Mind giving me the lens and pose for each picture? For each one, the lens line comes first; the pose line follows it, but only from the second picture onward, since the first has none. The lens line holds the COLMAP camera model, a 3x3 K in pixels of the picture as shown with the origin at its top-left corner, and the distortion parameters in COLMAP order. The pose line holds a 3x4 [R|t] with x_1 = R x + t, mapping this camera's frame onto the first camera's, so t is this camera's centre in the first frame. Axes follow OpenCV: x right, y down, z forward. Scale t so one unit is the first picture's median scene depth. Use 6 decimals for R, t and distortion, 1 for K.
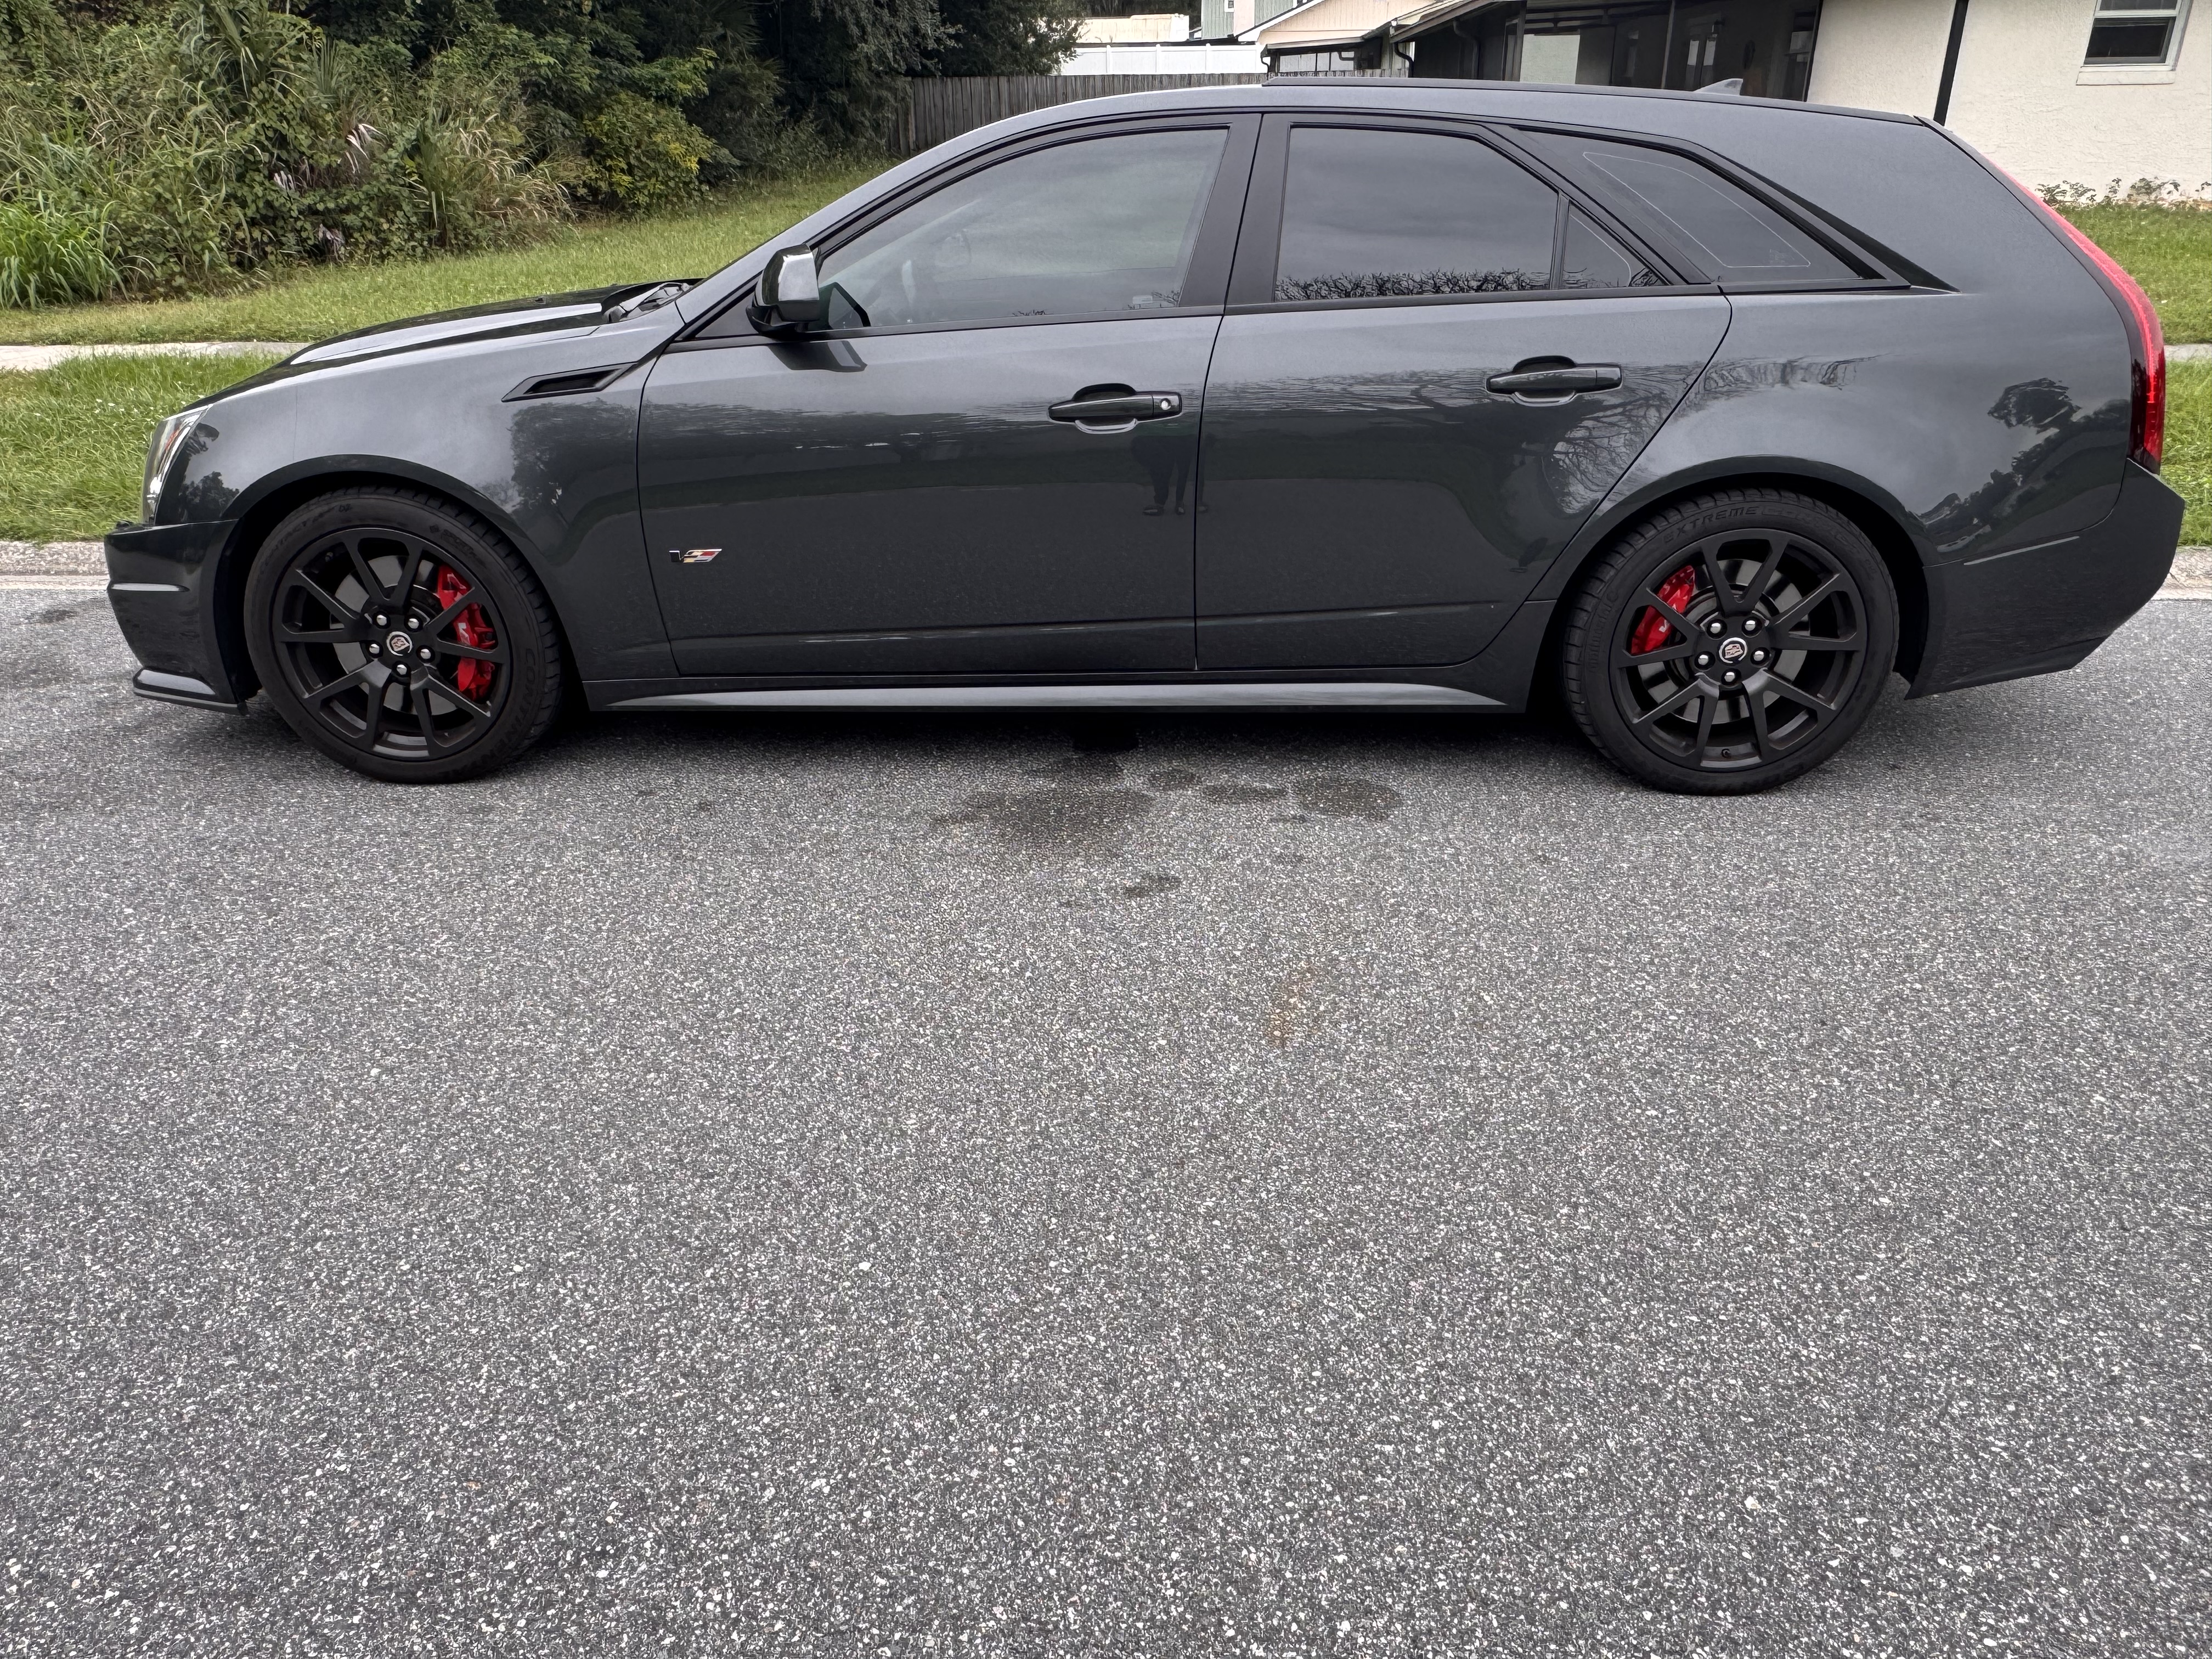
lens RADIAL K [[1492.7, 0, 1106.0], [0, 1492.7, 829.5], [0, 0, 1]] dist [-0.003945, 0.003858]
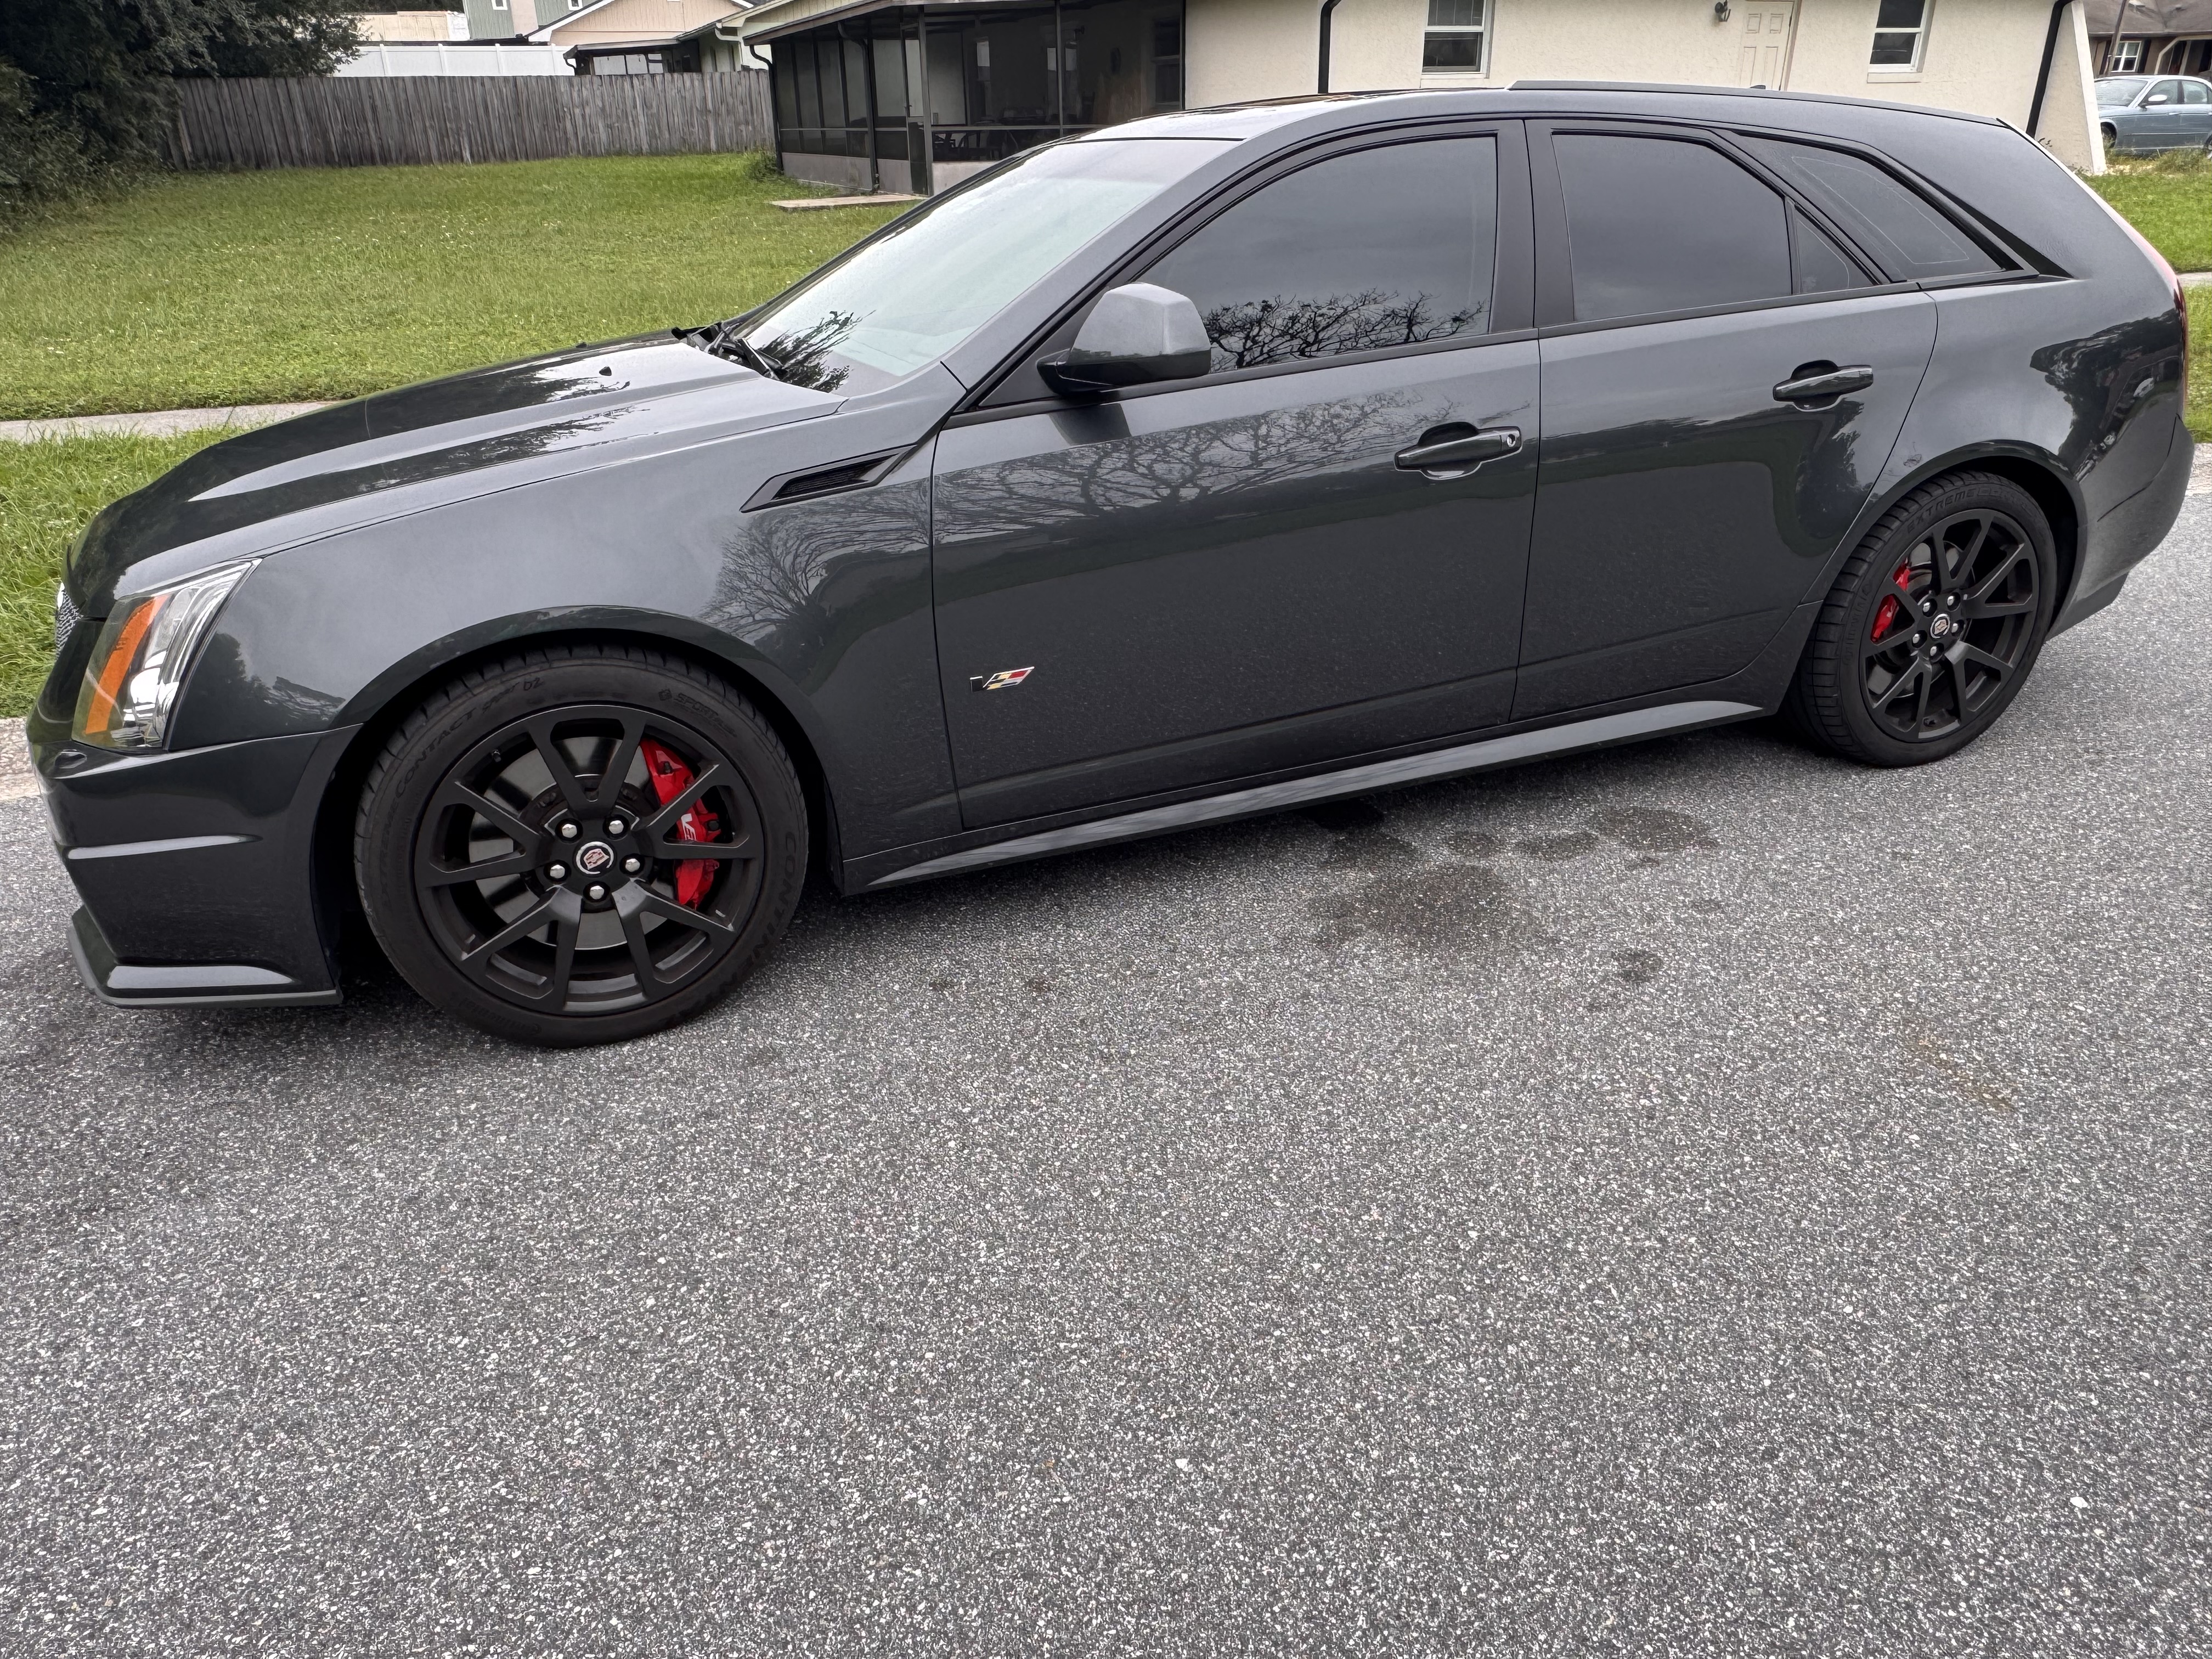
lens RADIAL K [[1492.7, 0, 1106.0], [0, 1492.7, 829.5], [0, 0, 1]] dist [-0.003945, 0.003858]
pose [[0.909620, -0.181712, 0.373594, -0.521457], [0.182480, 0.982634, 0.033645, -0.118542], [-0.373220, 0.037570, 0.926982, 0.241029]]
